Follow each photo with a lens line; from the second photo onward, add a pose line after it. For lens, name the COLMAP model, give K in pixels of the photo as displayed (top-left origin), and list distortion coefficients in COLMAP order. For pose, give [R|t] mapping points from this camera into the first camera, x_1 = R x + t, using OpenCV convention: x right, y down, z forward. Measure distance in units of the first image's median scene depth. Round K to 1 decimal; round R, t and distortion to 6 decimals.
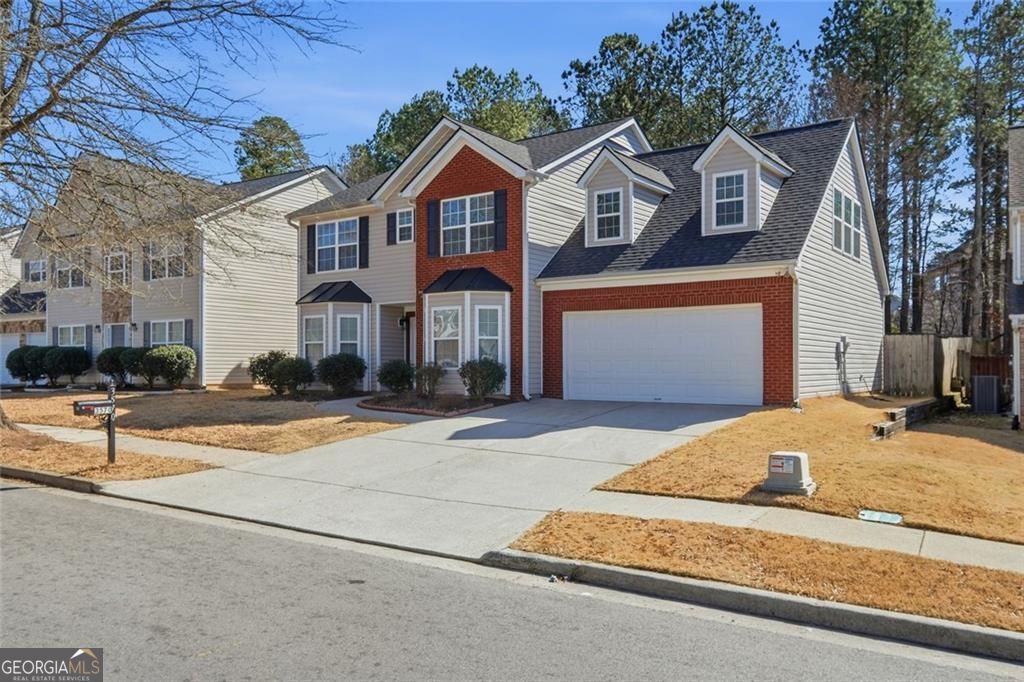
lens RADIAL K [[790.9, 0, 512.1], [0, 790.9, 347.9], [0, 0, 1]] dist [0.012306, 0.003013]
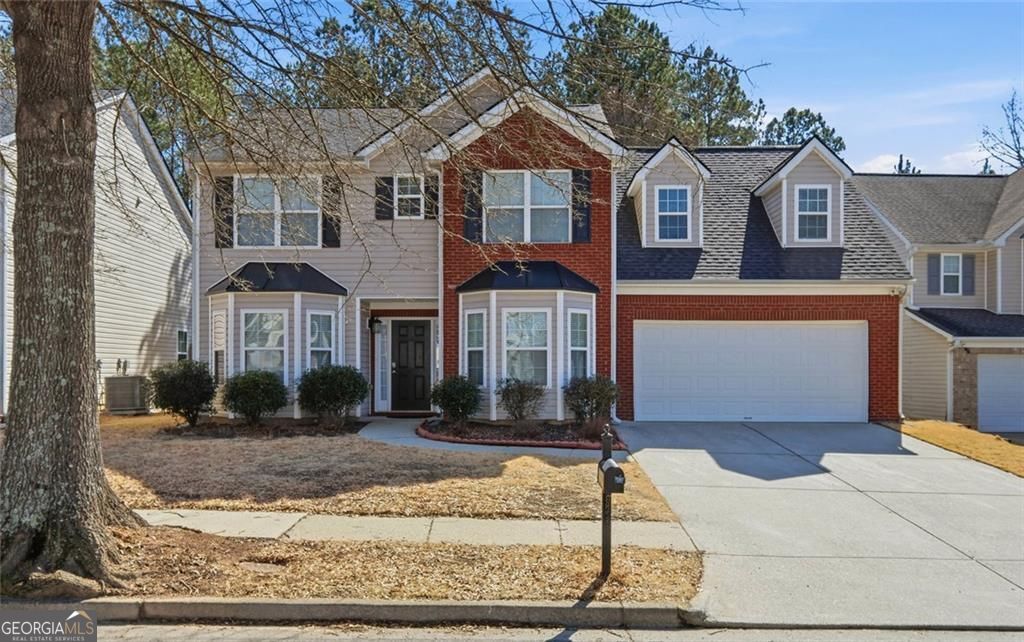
lens RADIAL K [[780.9, 0, 488.4], [0, 780.9, 379.7], [0, 0, 1]] dist [-0.004314, -0.007274]
pose [[0.832584, 0.001239, 0.553898, -0.521947], [-0.011919, 0.999806, 0.015679, 0.007772], [-0.553771, -0.019656, 0.832437, 0.364575]]
